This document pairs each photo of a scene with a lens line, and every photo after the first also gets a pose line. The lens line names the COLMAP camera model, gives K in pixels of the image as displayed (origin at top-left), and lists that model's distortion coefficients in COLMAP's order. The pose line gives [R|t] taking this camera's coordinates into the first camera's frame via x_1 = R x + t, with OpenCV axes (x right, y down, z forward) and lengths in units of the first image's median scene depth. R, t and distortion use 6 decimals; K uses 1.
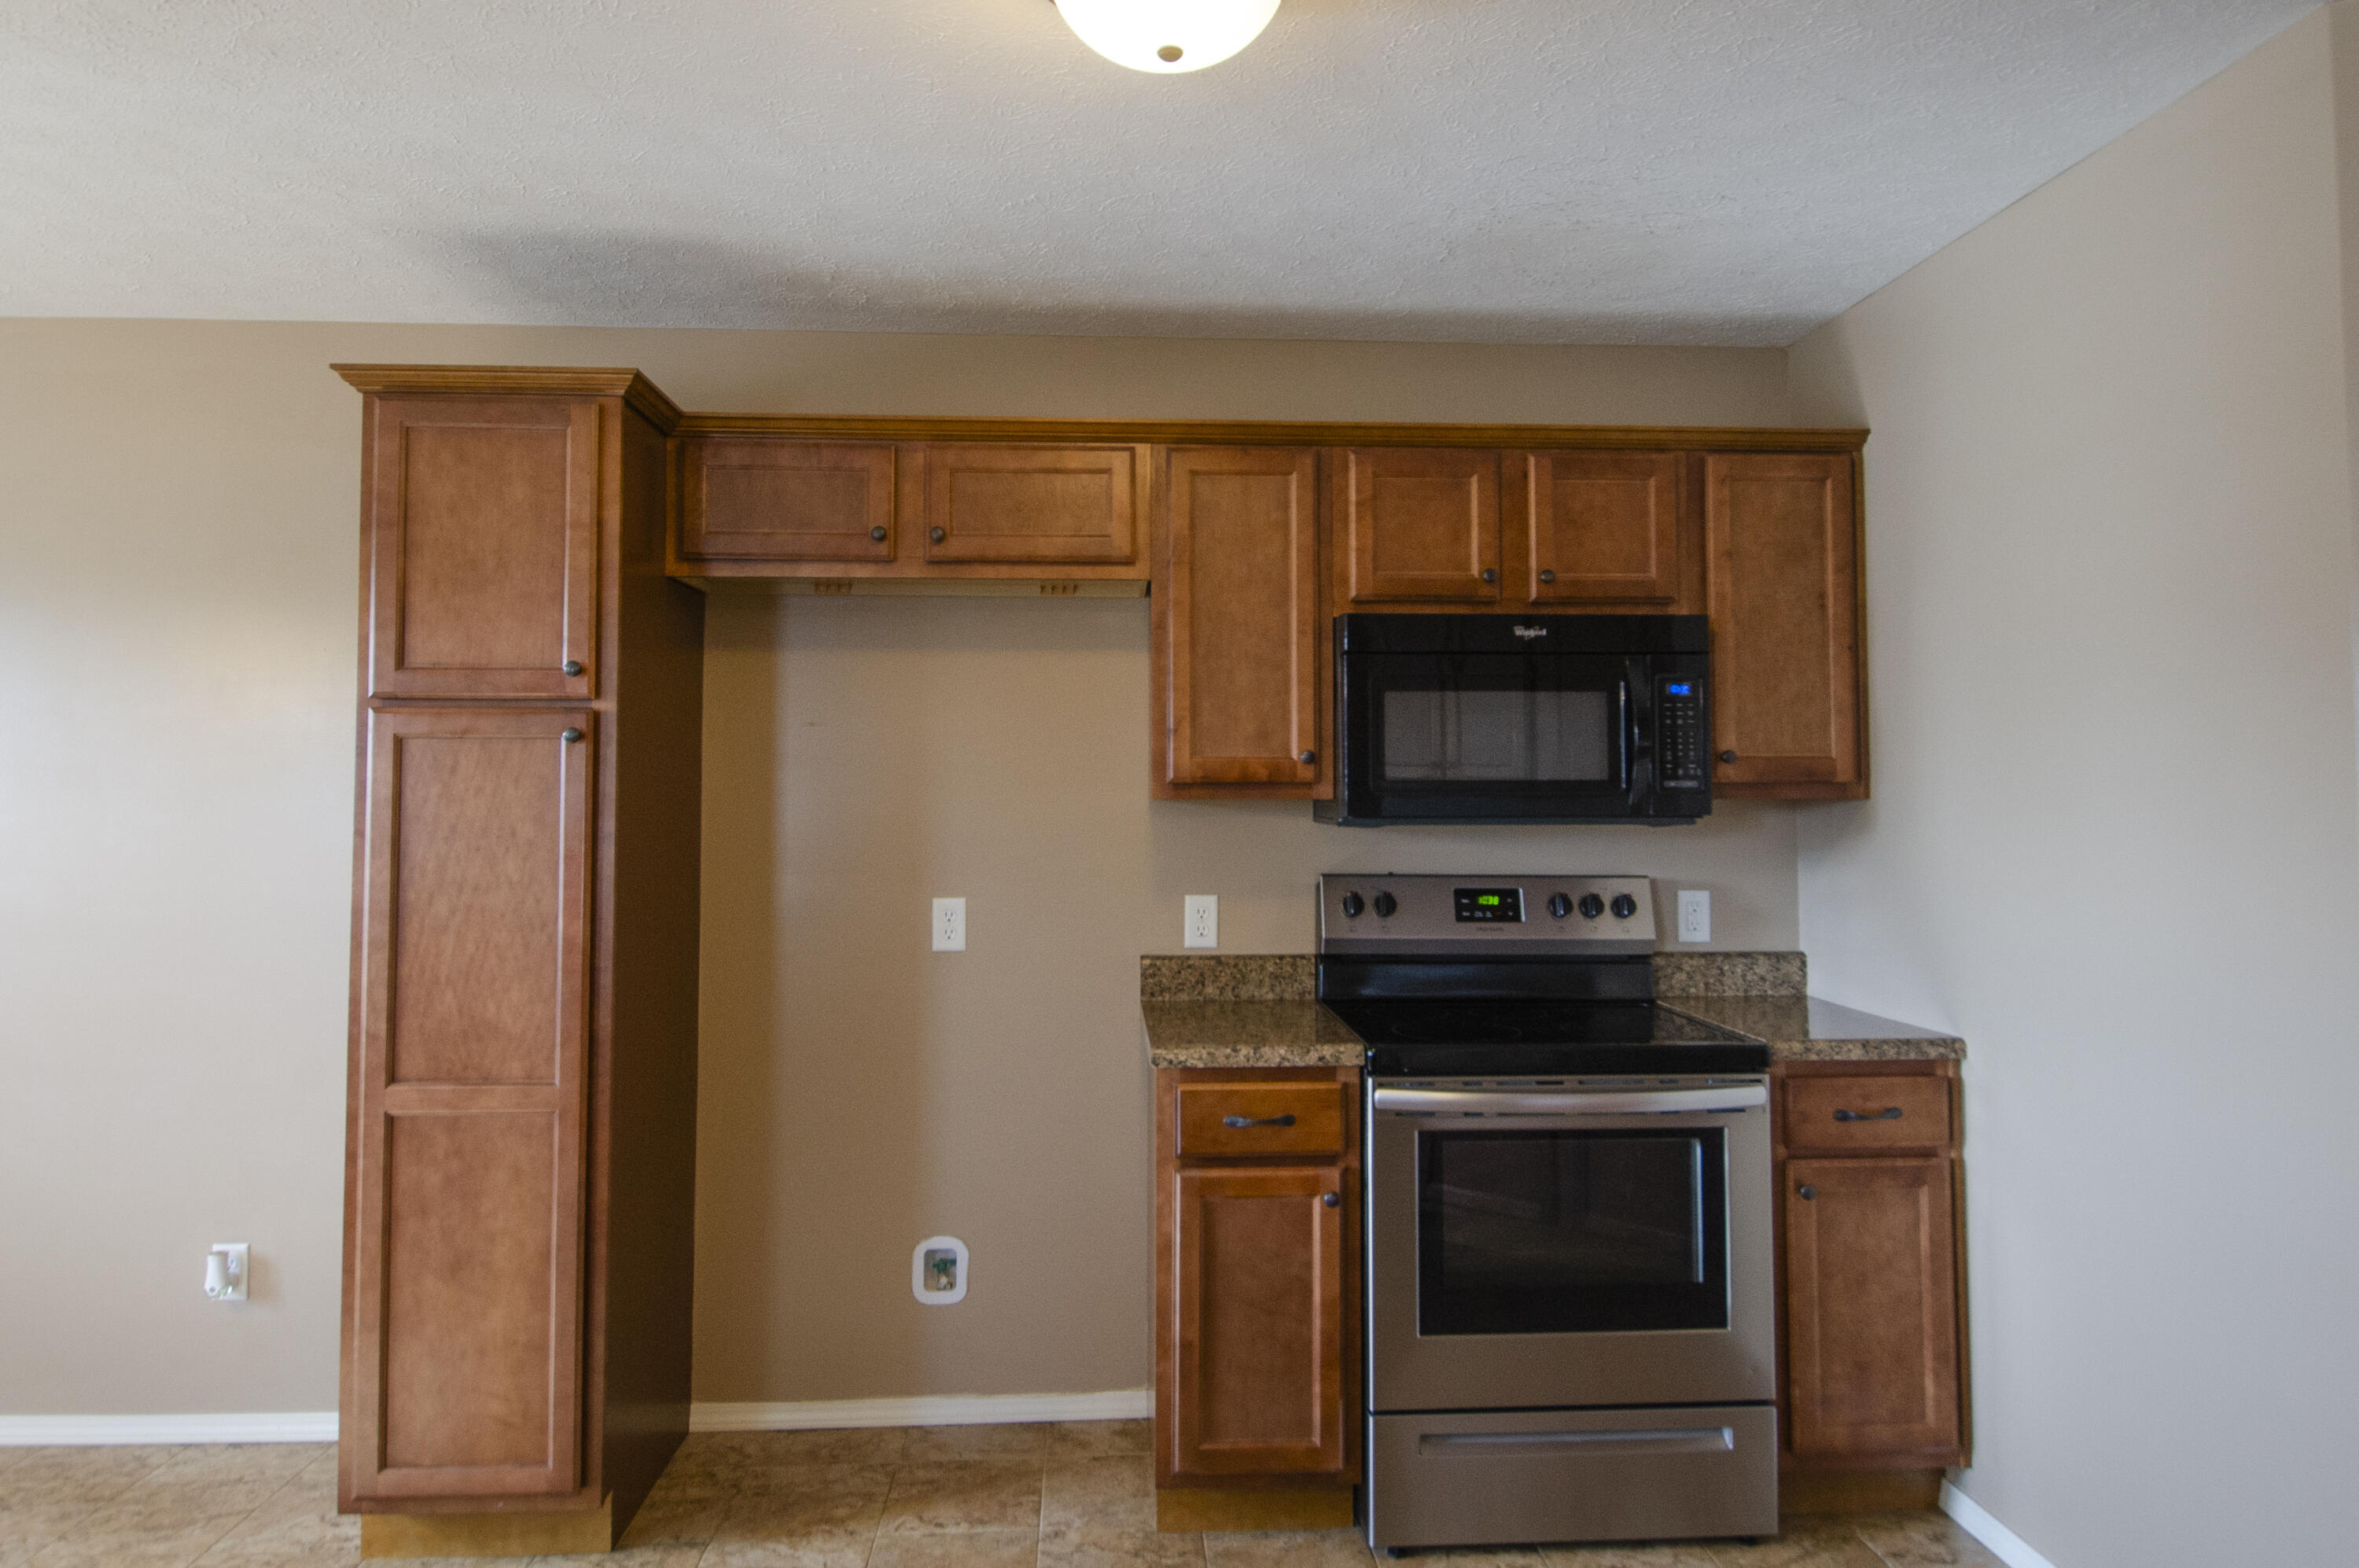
lens RADIAL K [[1482.8, 0, 1176.6], [0, 1482.8, 725.1], [0, 0, 1]] dist [0.029651, -0.039954]
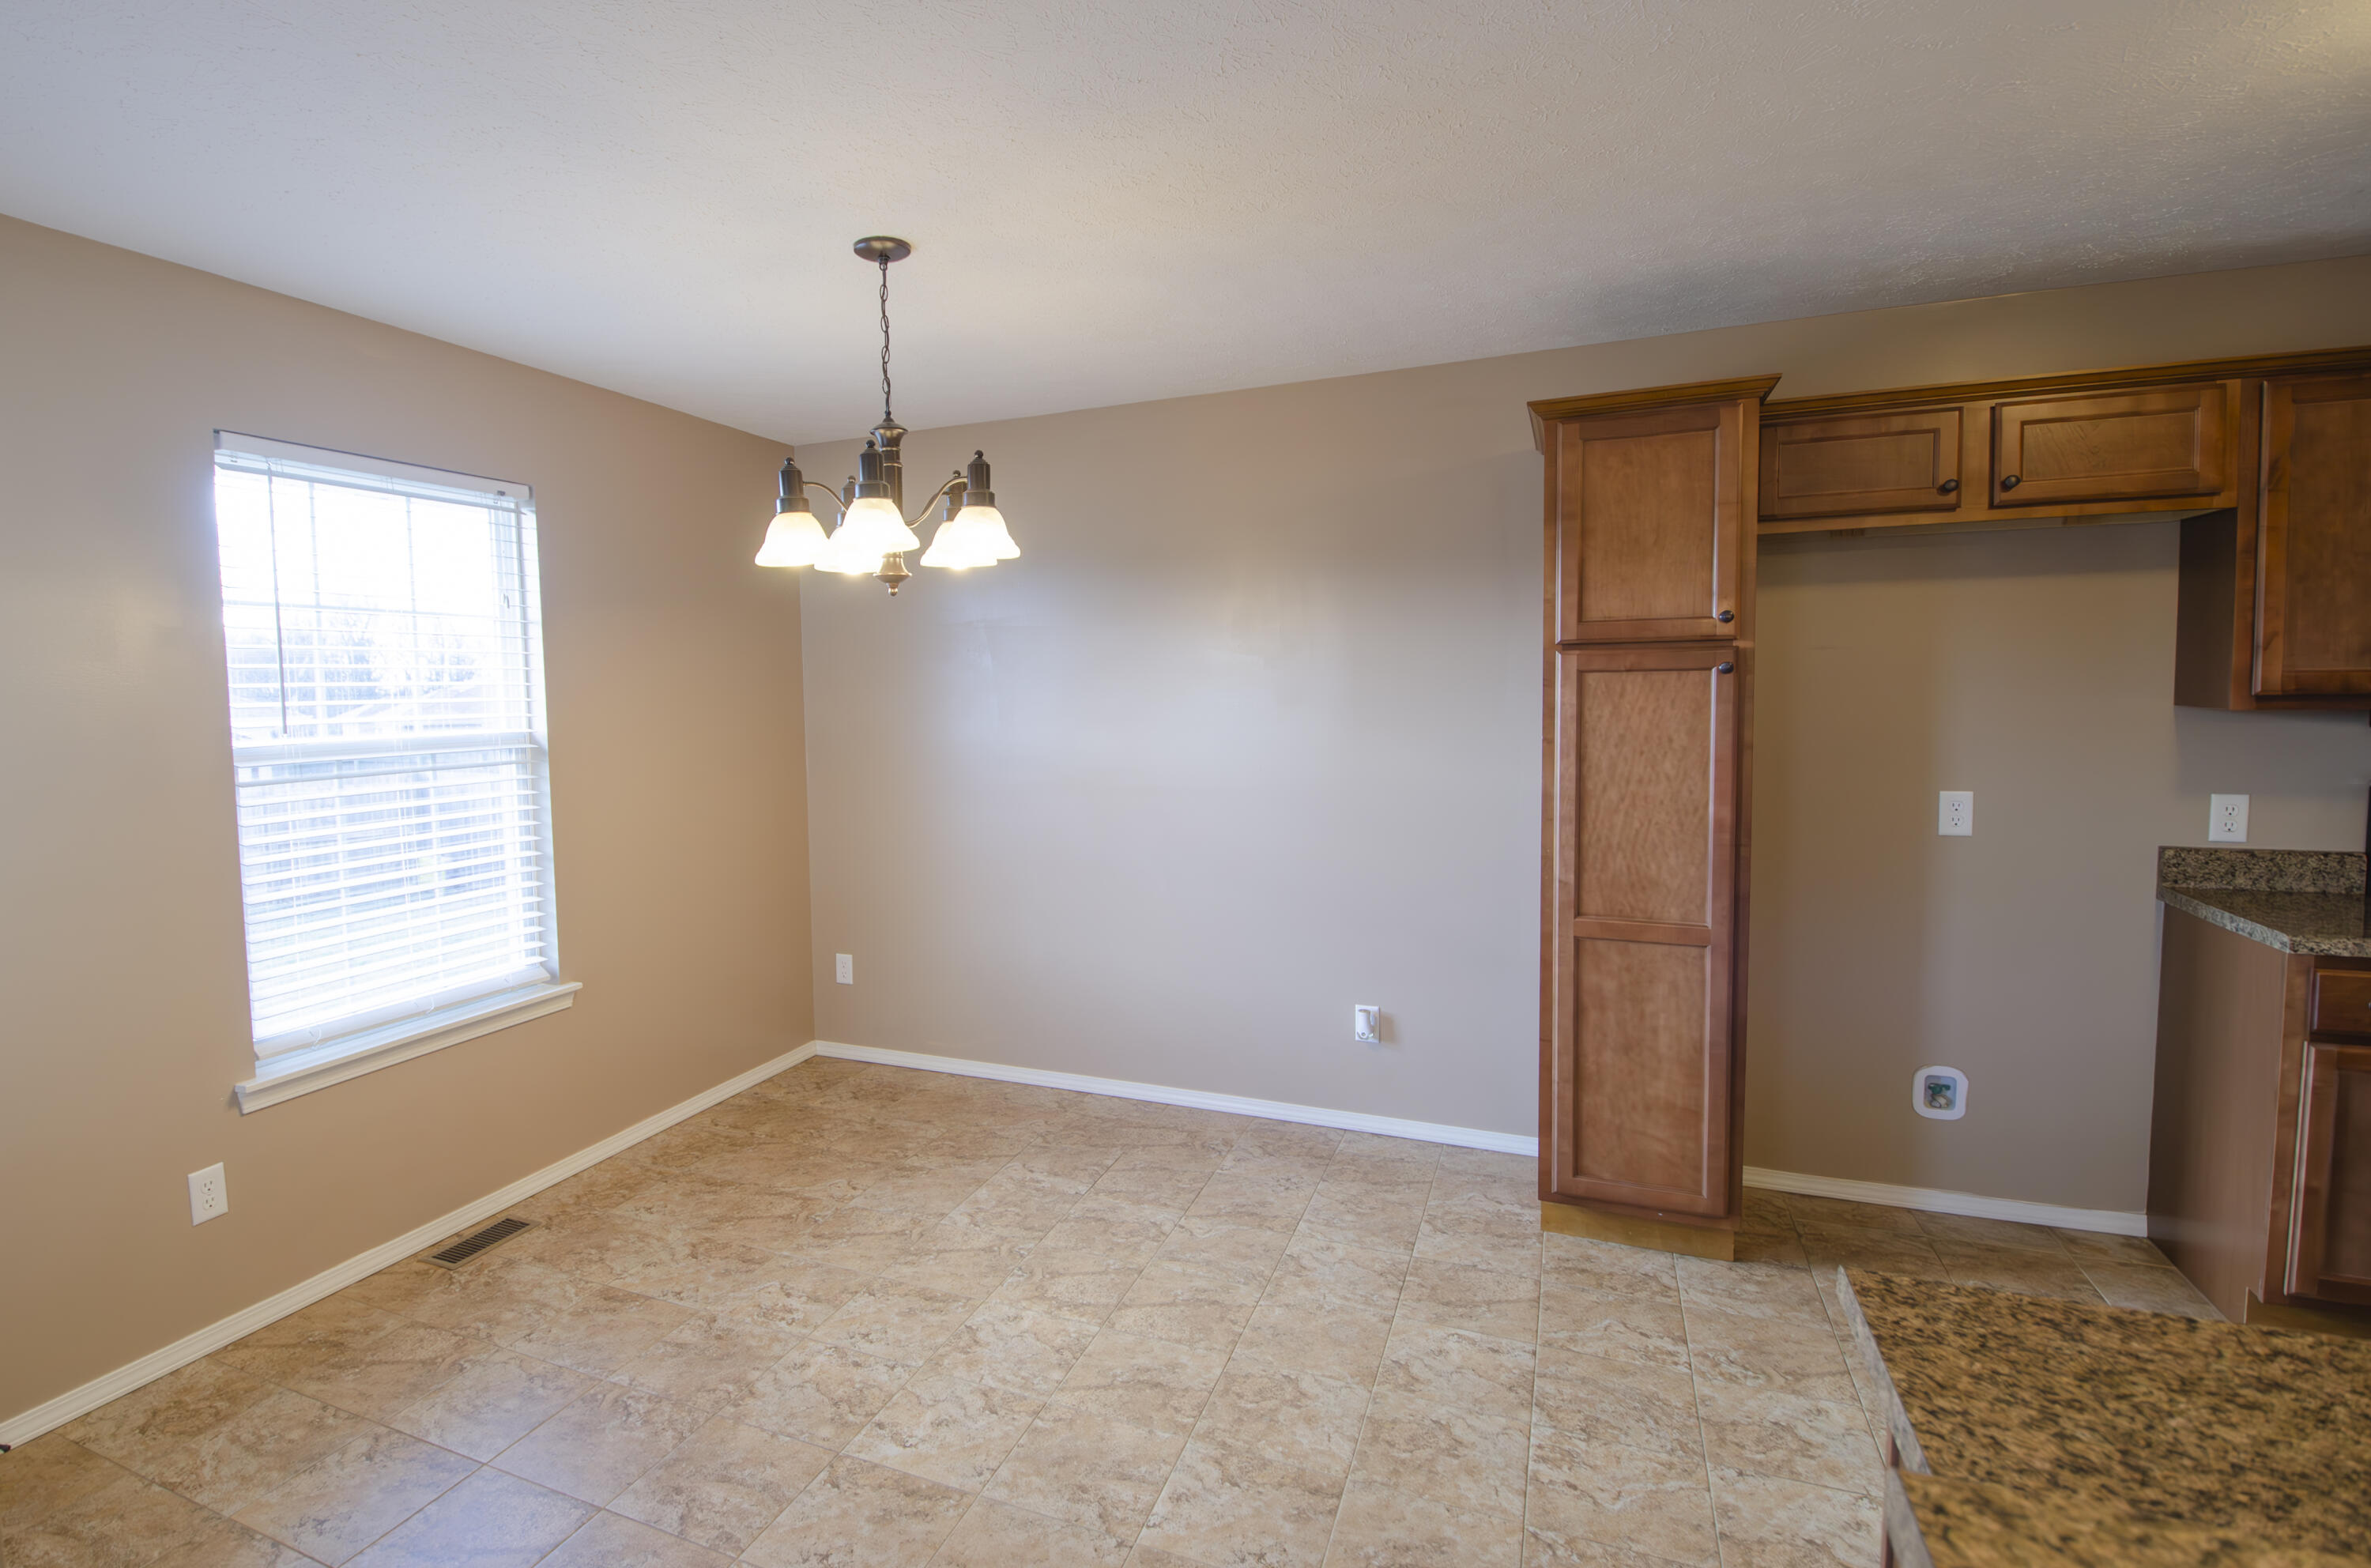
lens RADIAL K [[1143.5, 0, 1042.4], [0, 1143.5, 761.5], [0, 0, 1]] dist [0.021467, -0.026046]
pose [[0.878666, 0.015336, -0.477191, -0.440164], [0.041101, 0.993344, 0.107605, -0.043649], [0.475665, -0.114162, 0.872187, -0.173632]]
